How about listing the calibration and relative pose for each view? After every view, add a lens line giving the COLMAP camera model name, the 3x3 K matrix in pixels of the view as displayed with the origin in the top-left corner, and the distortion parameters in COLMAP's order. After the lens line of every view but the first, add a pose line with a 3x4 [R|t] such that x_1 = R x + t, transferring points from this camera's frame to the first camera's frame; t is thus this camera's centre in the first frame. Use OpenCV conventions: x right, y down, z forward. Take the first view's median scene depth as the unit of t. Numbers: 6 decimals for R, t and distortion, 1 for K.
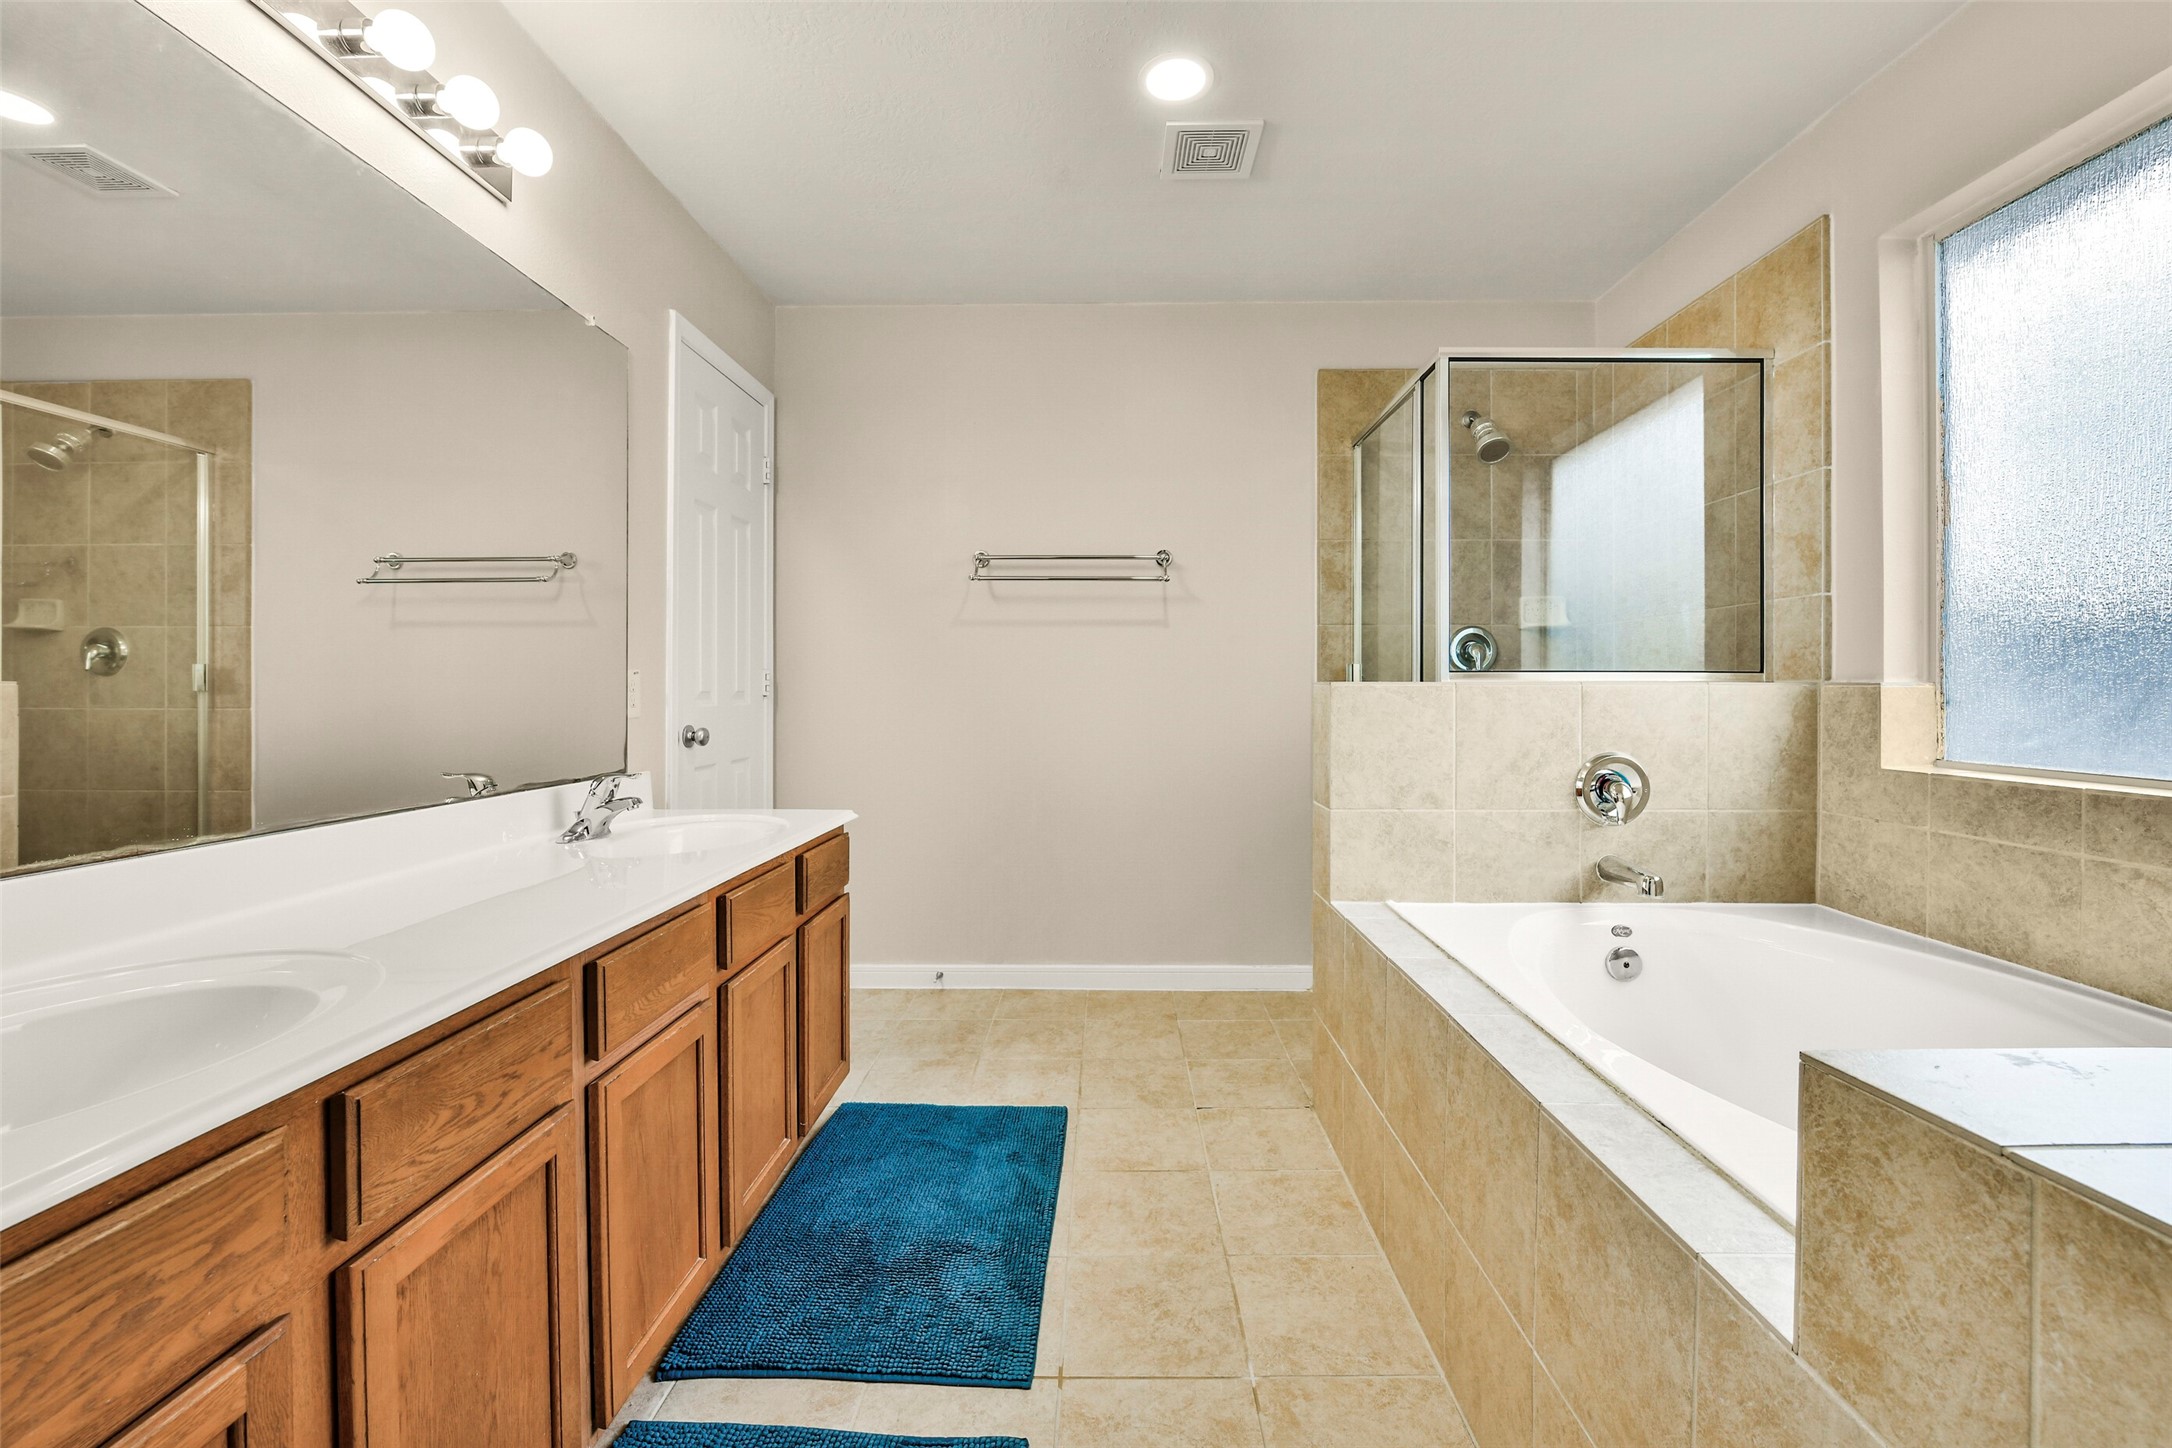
lens RADIAL K [[933.0, 0, 1093.1], [0, 933.0, 703.2], [0, 0, 1]] dist [-0.000465, 0.000491]
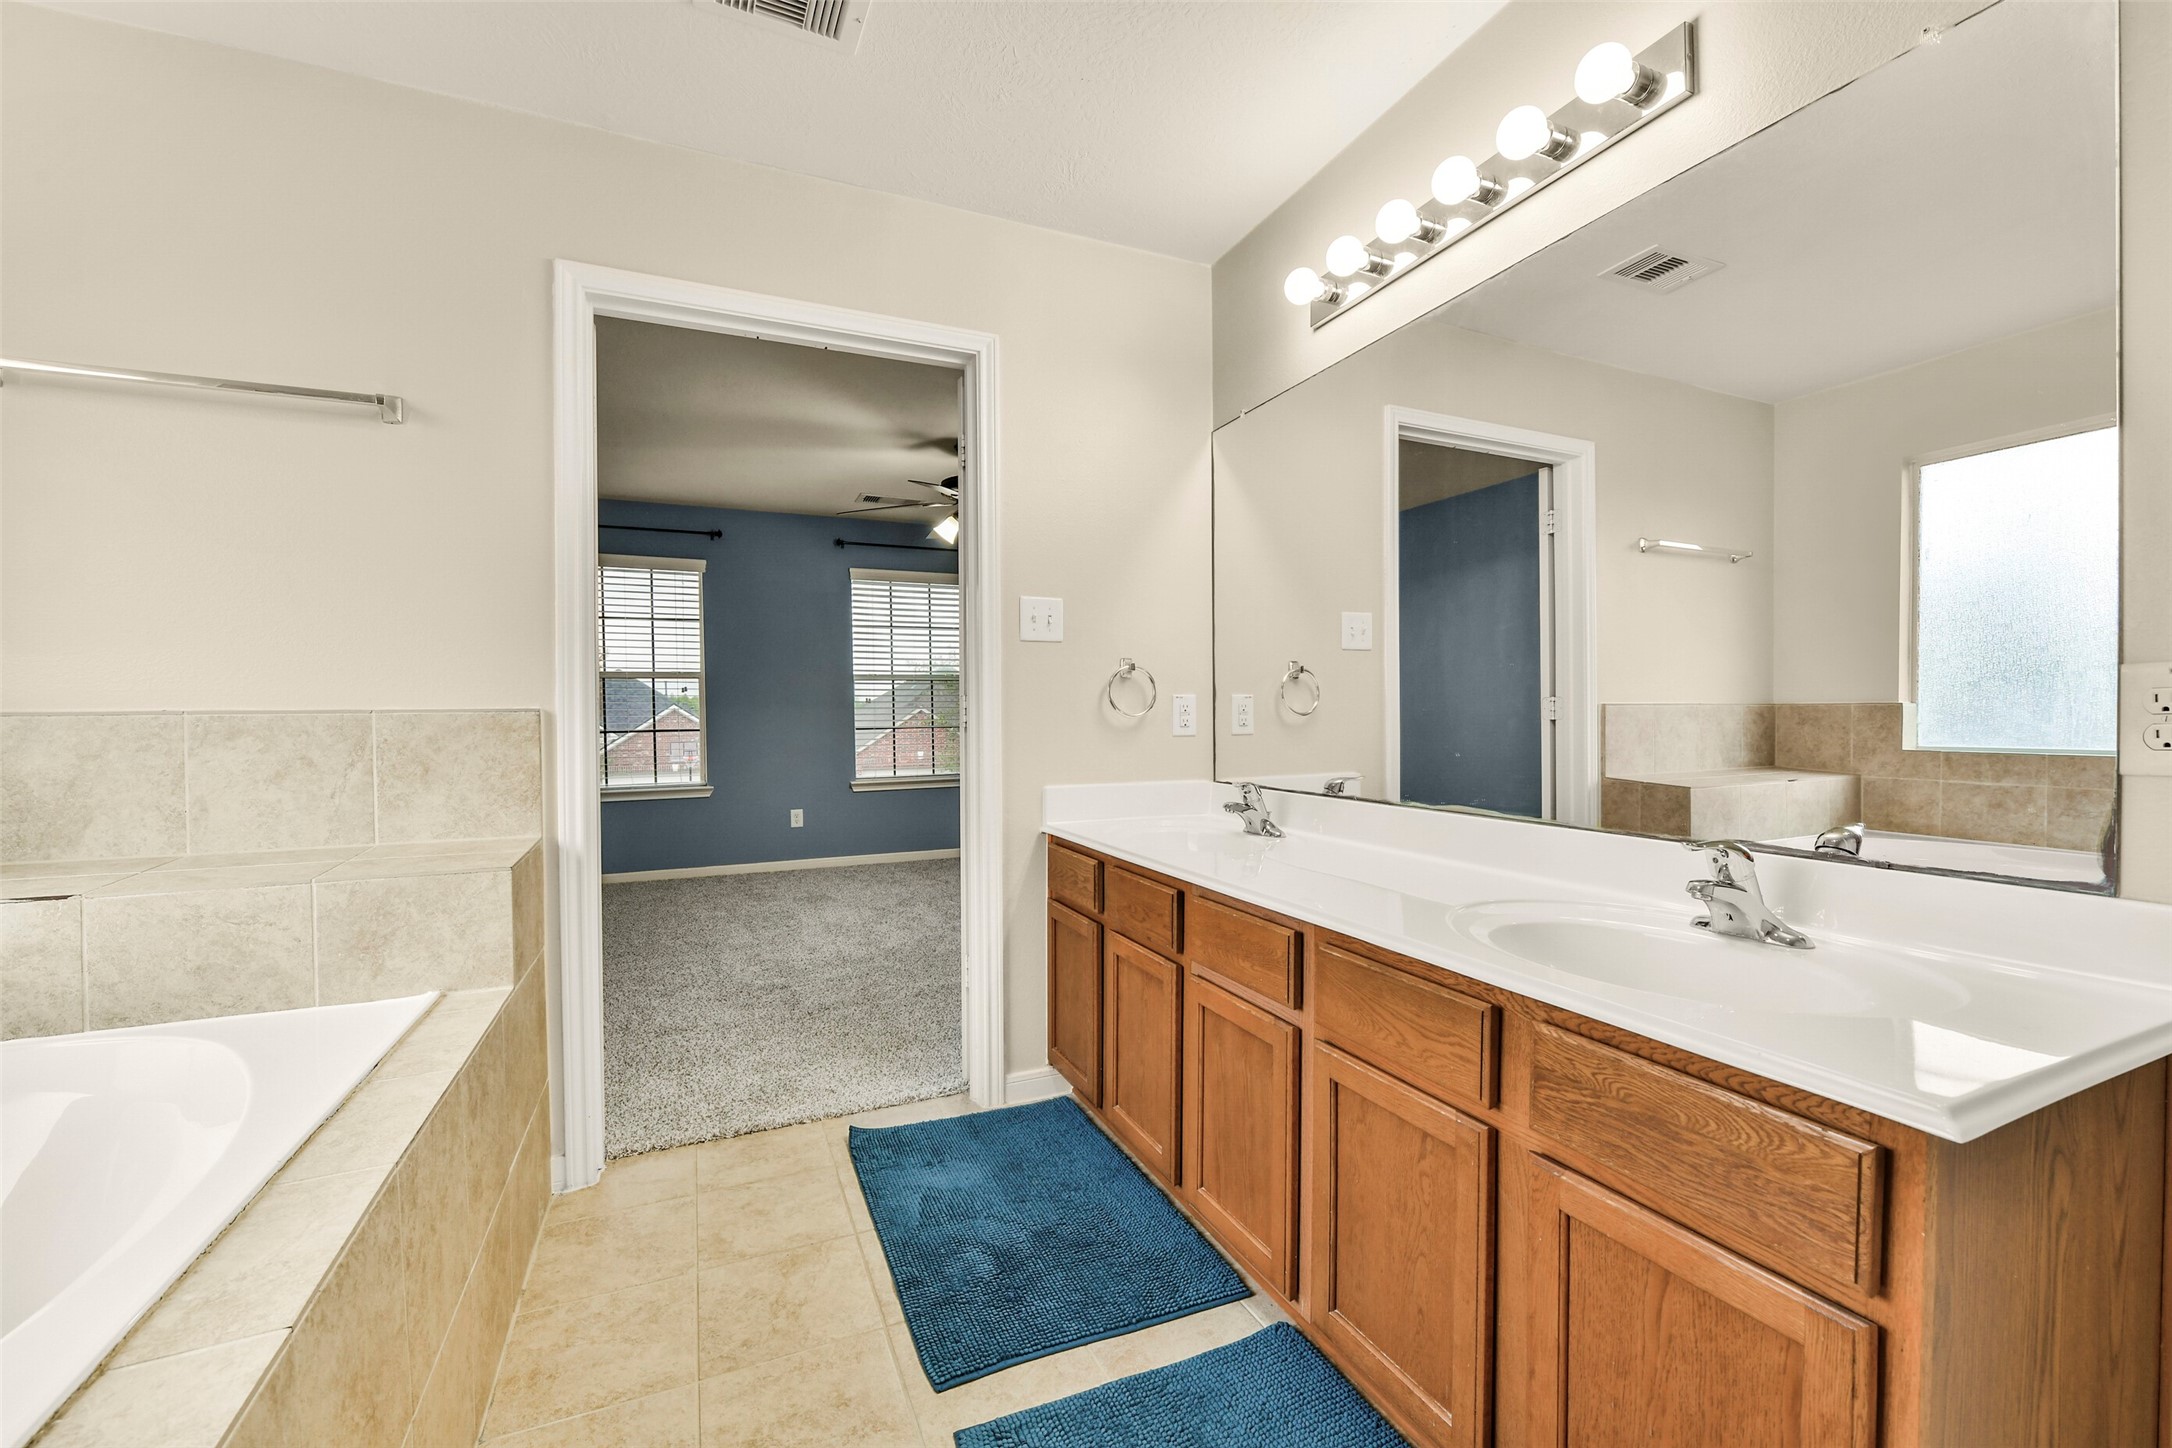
lens RADIAL K [[883.2, 0, 1087.7], [0, 883.2, 726.6], [0, 0, 1]] dist [-0.001501, -0.000351]
pose [[-0.901866, 0.021992, -0.431456, 0.164531], [0.012103, 0.999598, 0.025651, -0.018819], [0.431846, 0.017912, -0.901769, 1.673621]]
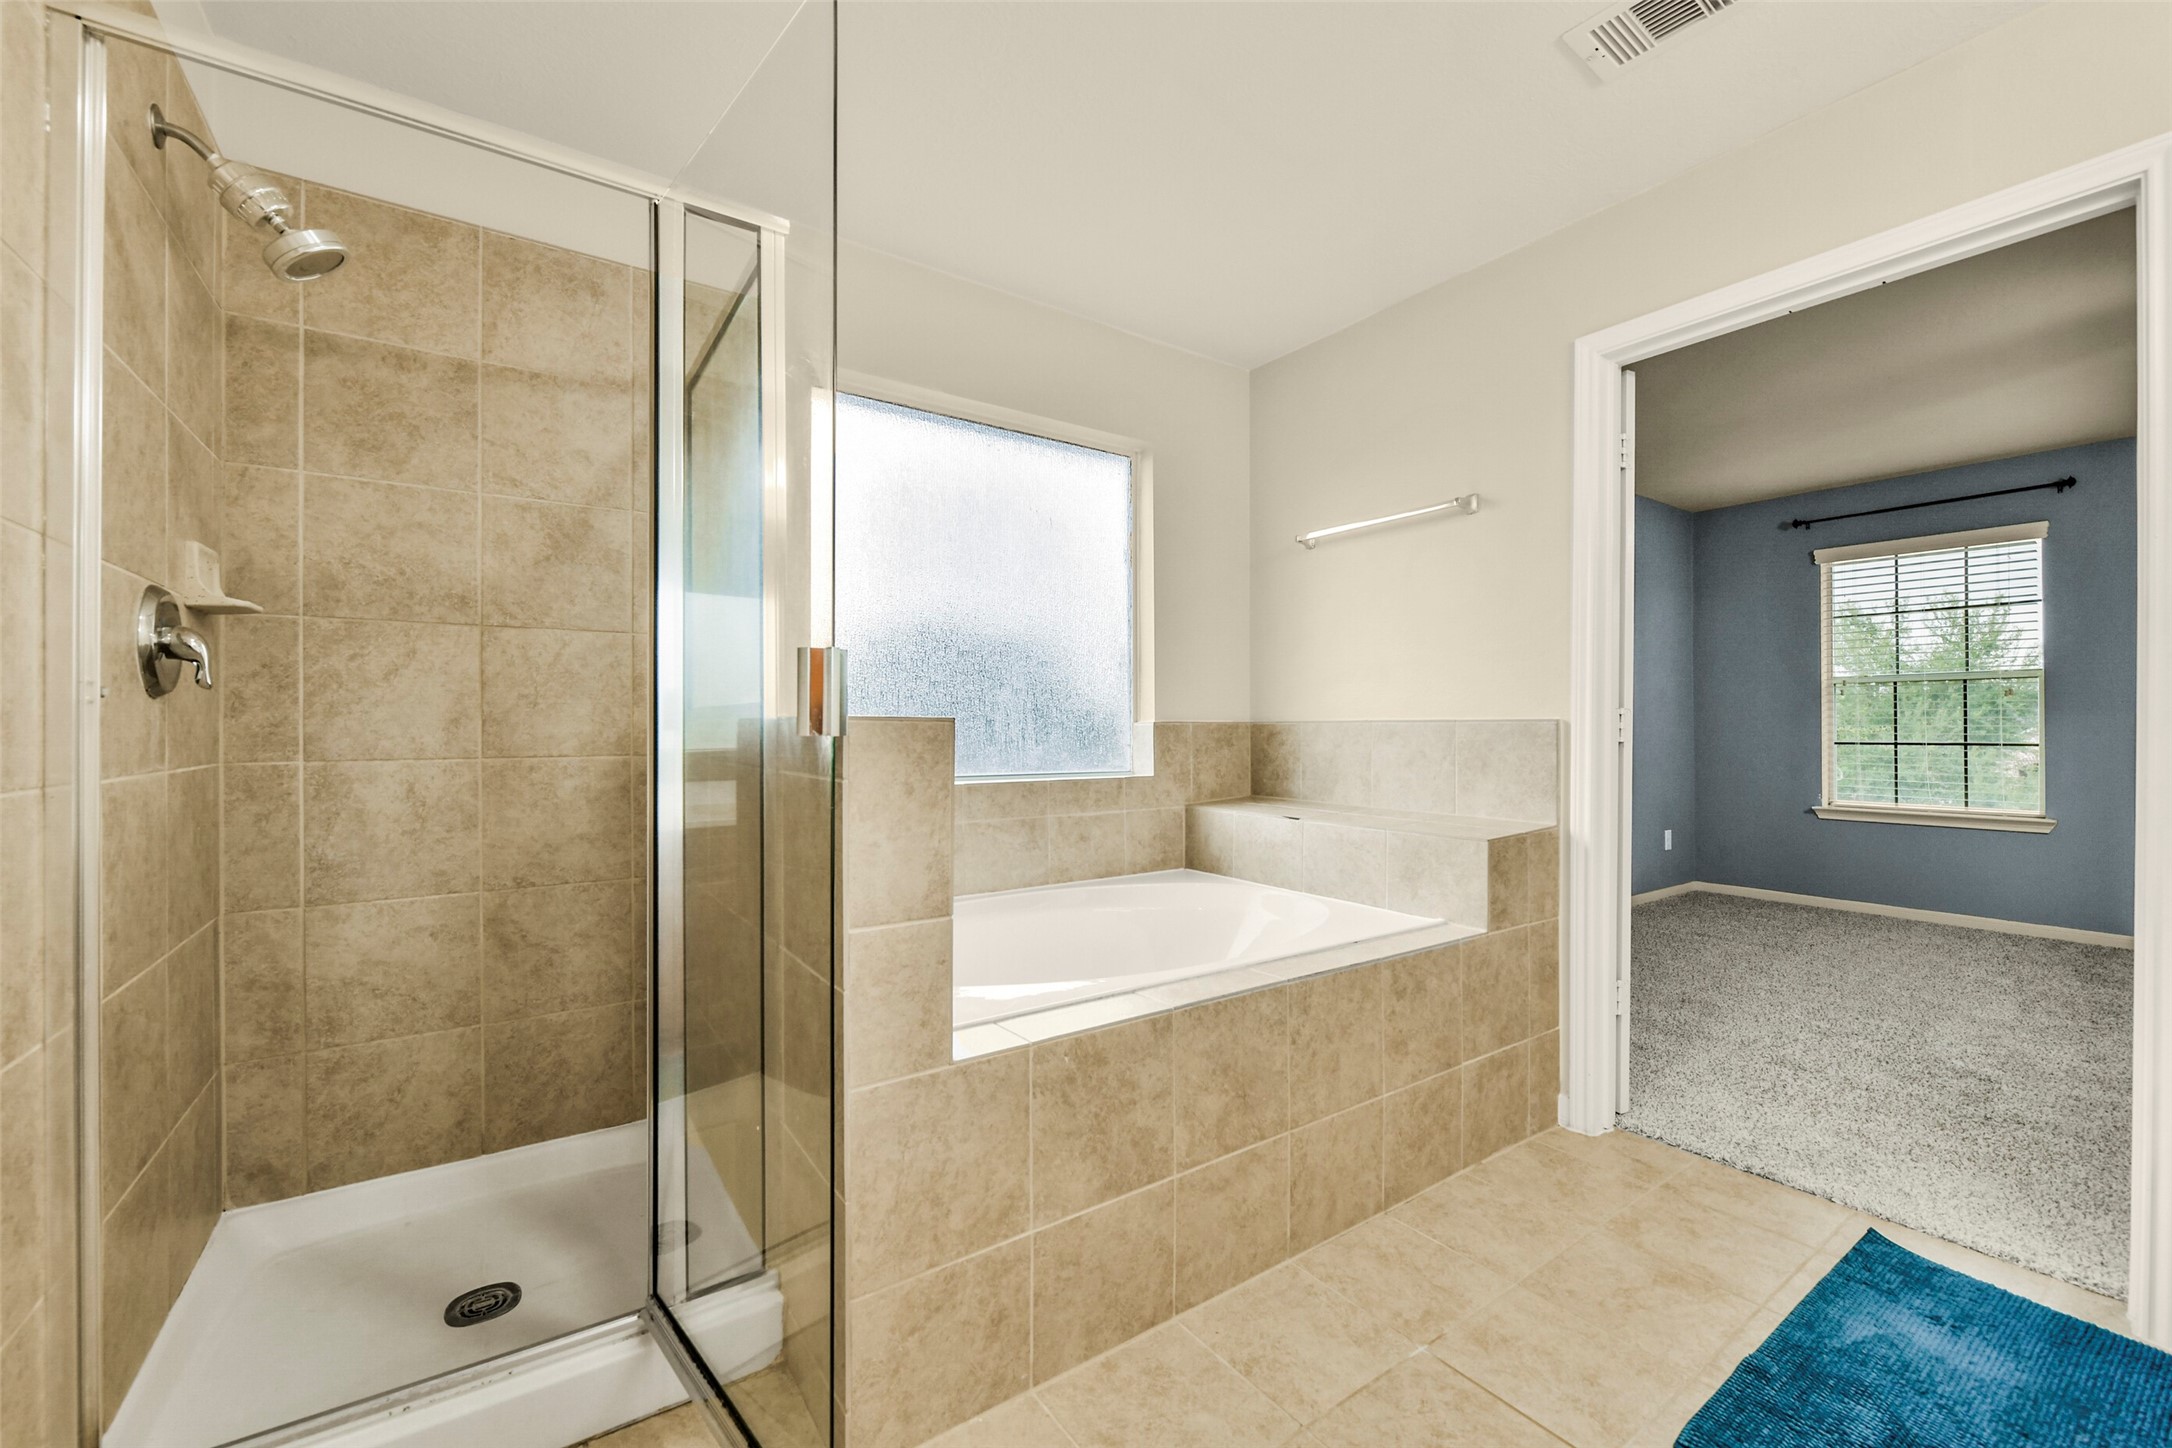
lens RADIAL K [[883.2, 0, 1089.6], [0, 883.2, 732.0], [0, 0, 1]] dist [-0.001501, -0.000351]
pose [[-0.597897, -0.001124, 0.801572, -0.391942], [0.008991, 0.999927, 0.008109, -0.019130], [-0.801522, 0.012055, -0.597843, 1.753832]]
